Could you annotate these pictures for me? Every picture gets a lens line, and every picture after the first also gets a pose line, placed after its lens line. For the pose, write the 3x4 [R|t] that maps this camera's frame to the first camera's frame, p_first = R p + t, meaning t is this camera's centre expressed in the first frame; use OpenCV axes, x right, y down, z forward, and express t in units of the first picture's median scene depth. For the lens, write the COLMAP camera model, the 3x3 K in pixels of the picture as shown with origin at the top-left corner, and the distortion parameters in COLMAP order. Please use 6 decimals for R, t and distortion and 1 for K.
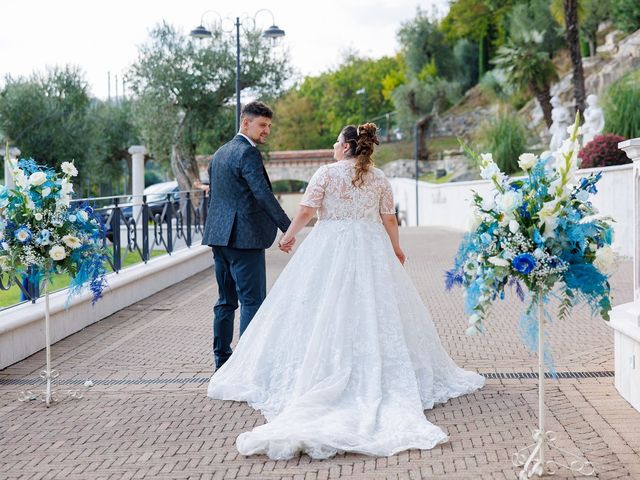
lens RADIAL K [[1282.2, 0, 320.0], [0, 1282.2, 240.0], [0, 0, 1]] dist [0.037252, 0.050732]
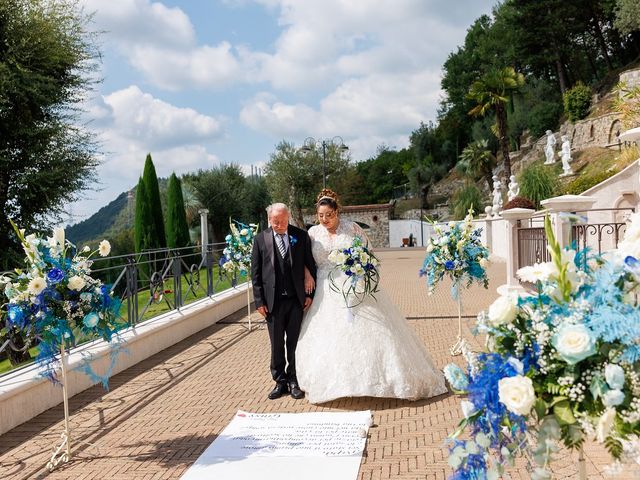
lens RADIAL K [[740.0, 0, 321.3], [0, 740.0, 230.9], [0, 0, 1]] dist [-0.001914, 0.010160]
pose [[0.997797, -0.018678, -0.063652, 0.000504], [0.016615, 0.999324, -0.032788, -0.000895], [0.064221, 0.031658, 0.997433, -0.064552]]
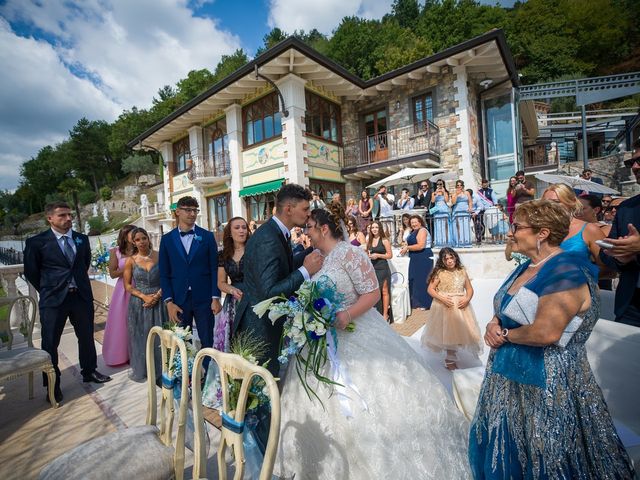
lens RADIAL K [[302.1, 0, 313.7], [0, 302.1, 234.9], [0, 0, 1]] dist [-0.047204, 0.015536]
pose [[0.598778, -0.036017, 0.800105, -0.127730], [0.072196, 0.997349, -0.009134, 0.010120], [-0.797654, 0.063234, 0.599791, -0.278869]]
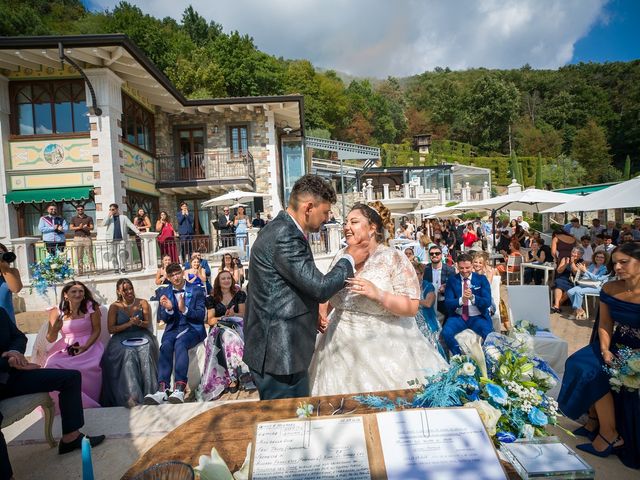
lens RADIAL K [[304.3, 0, 324.5], [0, 304.3, 239.9], [0, 0, 1]] dist [-0.052896, 0.018574]
pose [[-0.109437, -0.009960, 0.993944, -0.175090], [0.080976, 0.996537, 0.018902, 0.005142], [-0.990690, 0.082554, -0.108252, -0.240762]]
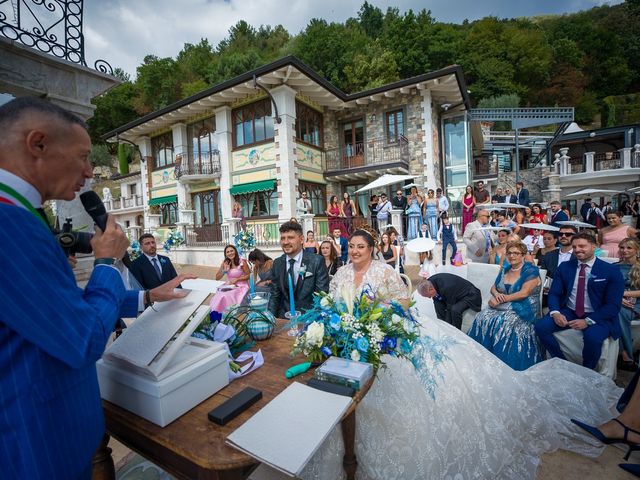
lens RADIAL K [[304.3, 0, 324.5], [0, 304.3, 239.9], [0, 0, 1]] dist [-0.052896, 0.018574]
pose [[0.452373, -0.054726, 0.890148, -0.181591], [0.066945, 0.997383, 0.027298, 0.010263], [-0.889312, 0.047242, 0.454853, -0.274806]]
